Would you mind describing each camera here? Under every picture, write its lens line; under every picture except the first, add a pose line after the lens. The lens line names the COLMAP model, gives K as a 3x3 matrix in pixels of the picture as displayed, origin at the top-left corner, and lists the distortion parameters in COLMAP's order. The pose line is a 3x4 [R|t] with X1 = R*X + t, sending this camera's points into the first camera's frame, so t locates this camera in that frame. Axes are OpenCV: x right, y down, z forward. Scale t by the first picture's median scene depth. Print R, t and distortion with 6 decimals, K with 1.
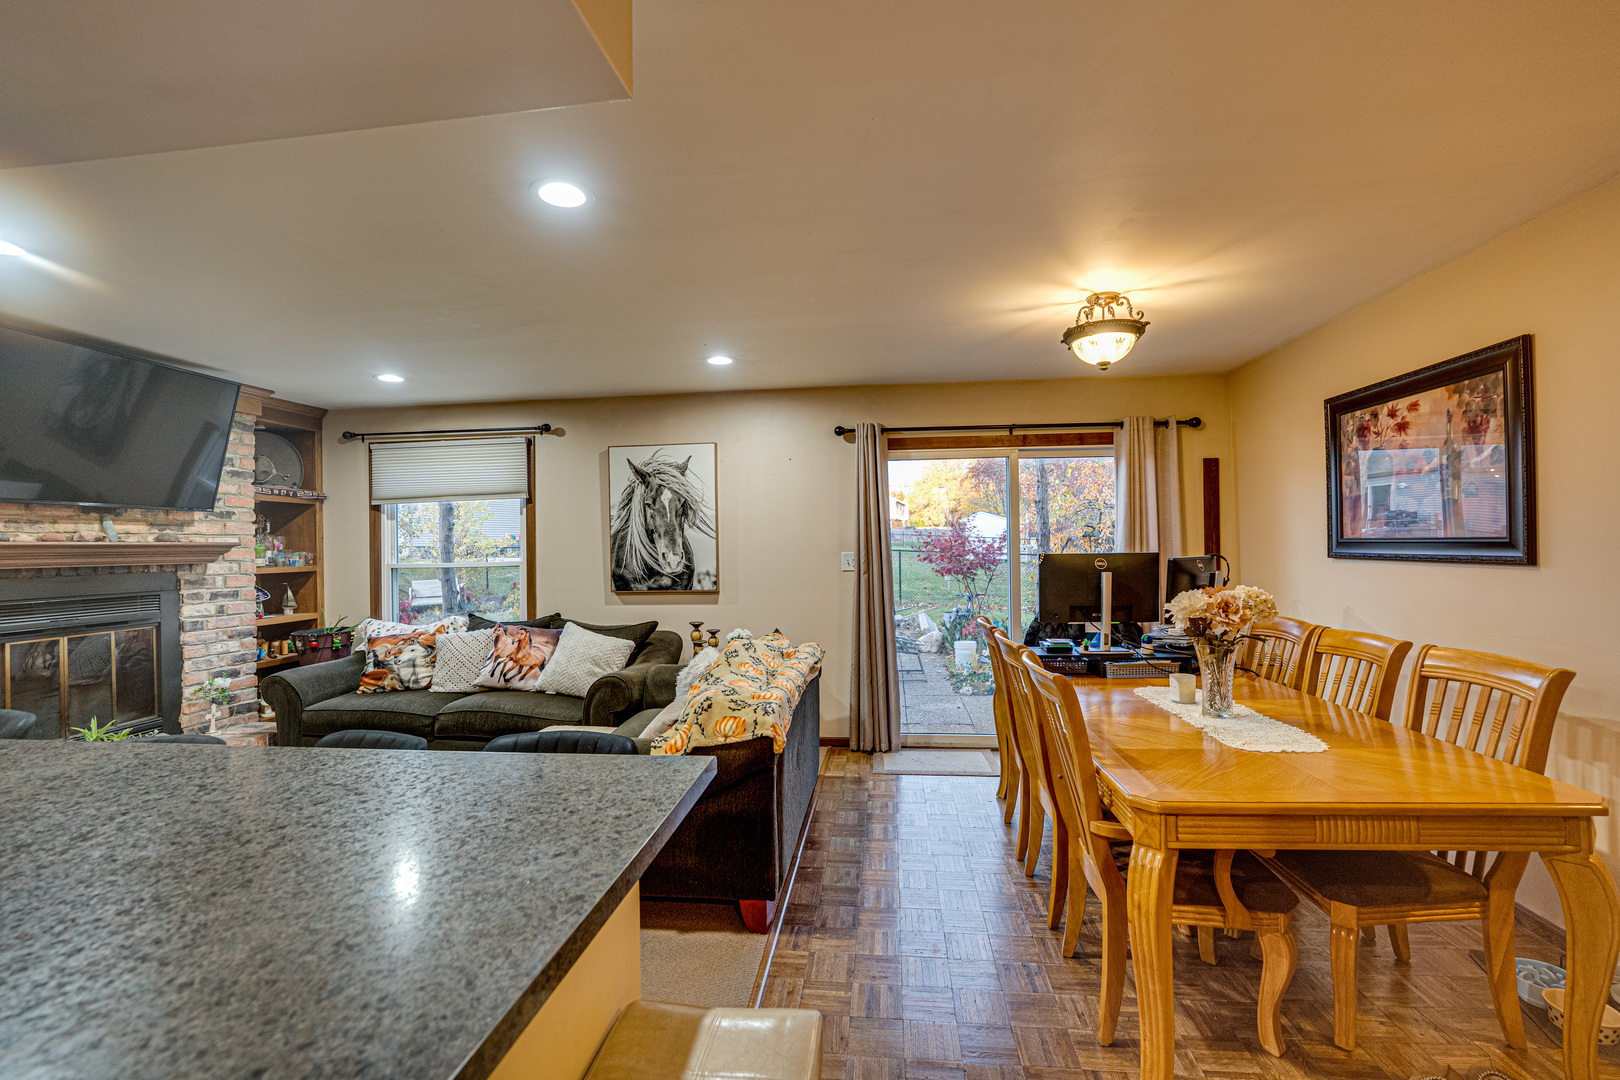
lens RADIAL K [[696.2, 0, 810.0], [0, 696.2, 540.0], [0, 0, 1]] dist [-0.001608, -0.000203]
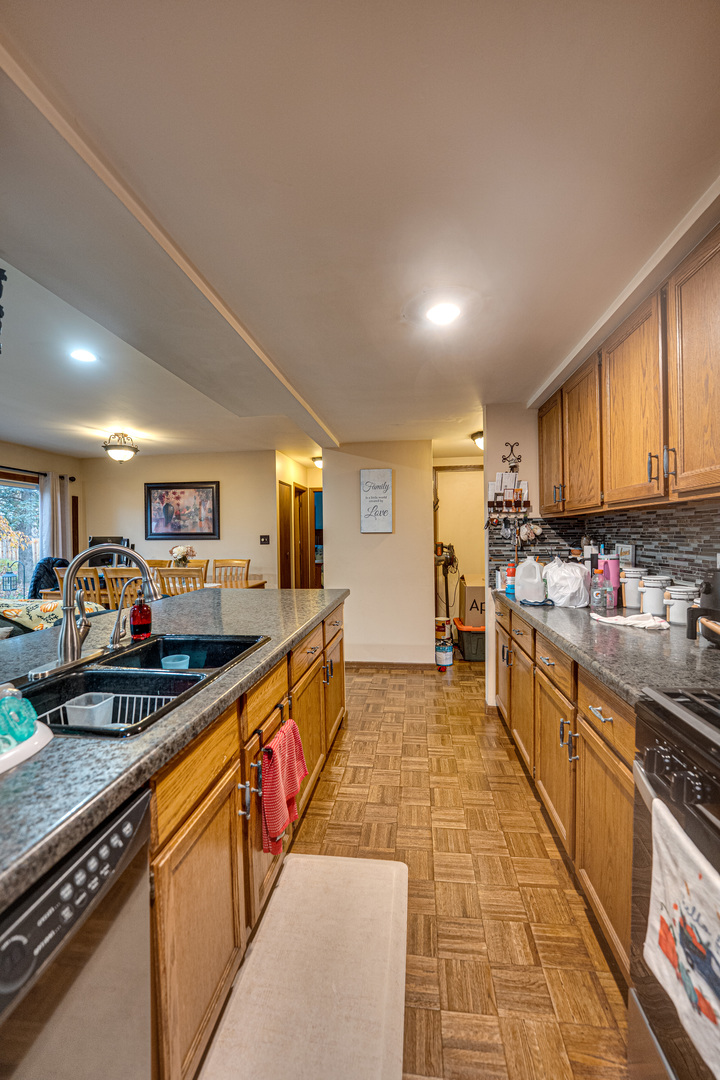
lens RADIAL K [[451.6, 0, 360.0], [0, 451.6, 540.0], [0, 0, 1]] dist [0.000152, 0.000005]
pose [[0.023310, 0.006148, 0.999709, -0.860939], [0.003997, 0.999973, -0.006243, 0.033874], [-0.999720, 0.004141, 0.023285, 0.075348]]
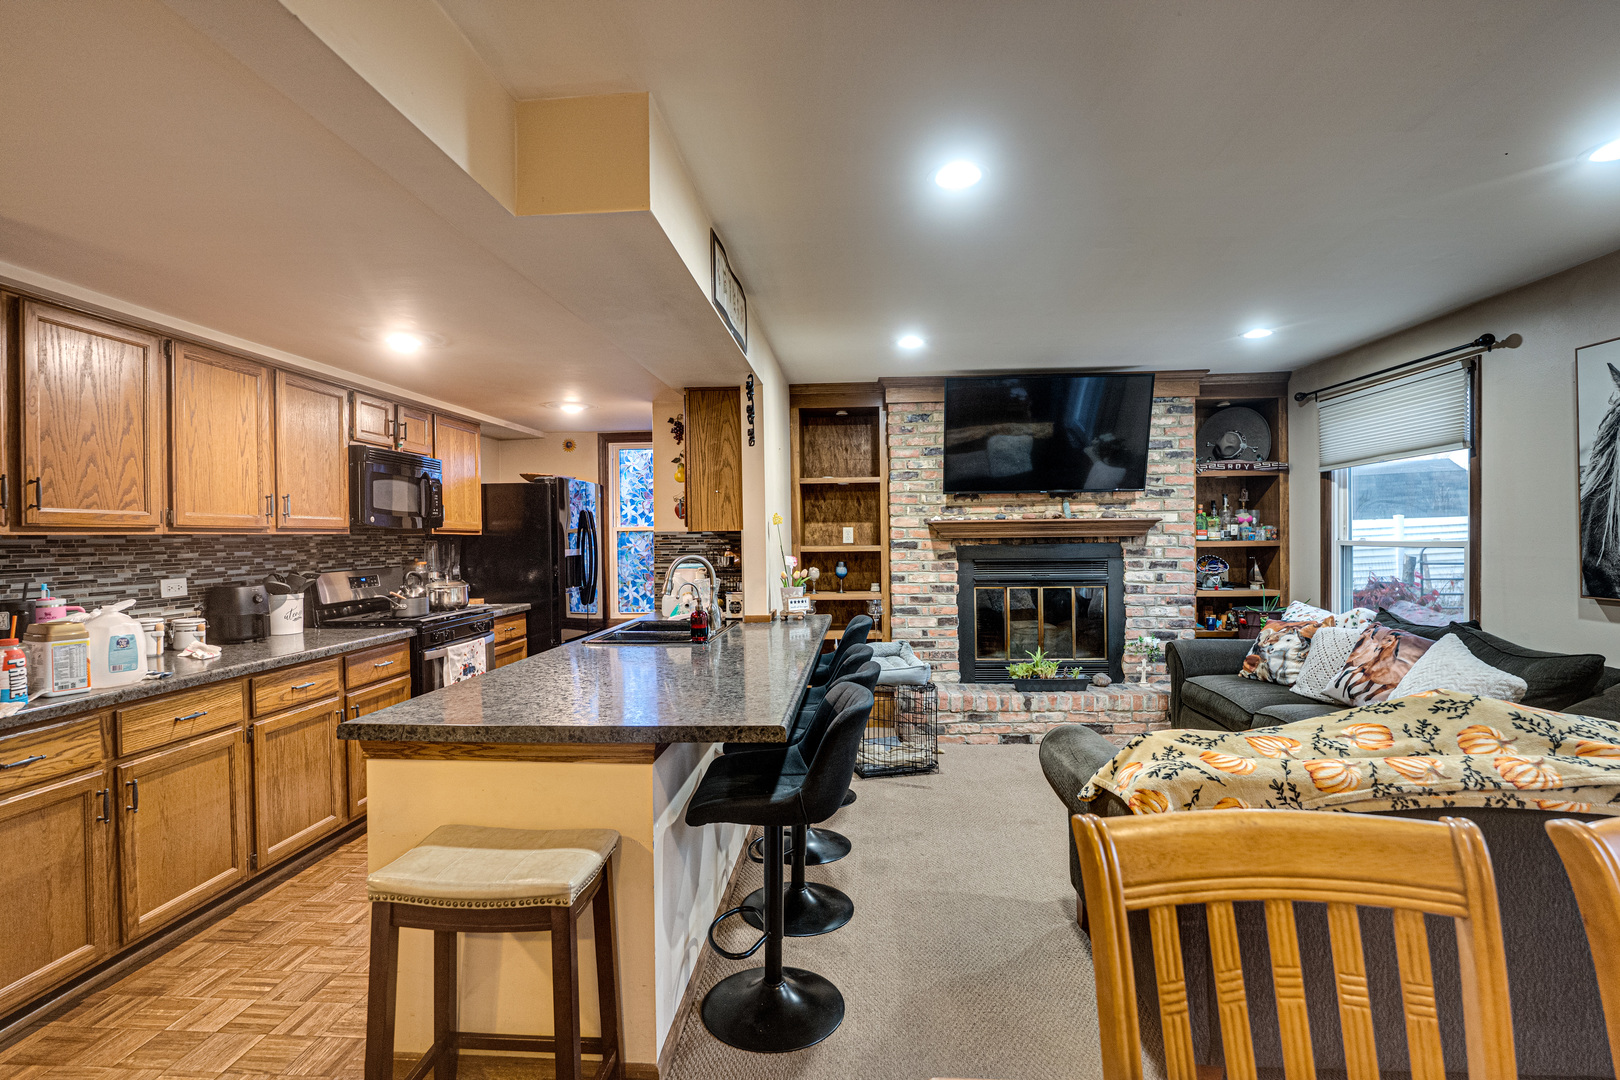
lens RADIAL K [[811.1, 0, 810.0], [0, 811.1, 540.0], [0, 0, 1]] dist [-0.001152, -0.000055]
pose [[0.044574, 0.023015, -0.998741, 0.421034], [0.019112, 0.999532, 0.023887, -0.002352], [0.998823, -0.020153, 0.044113, 0.369648]]
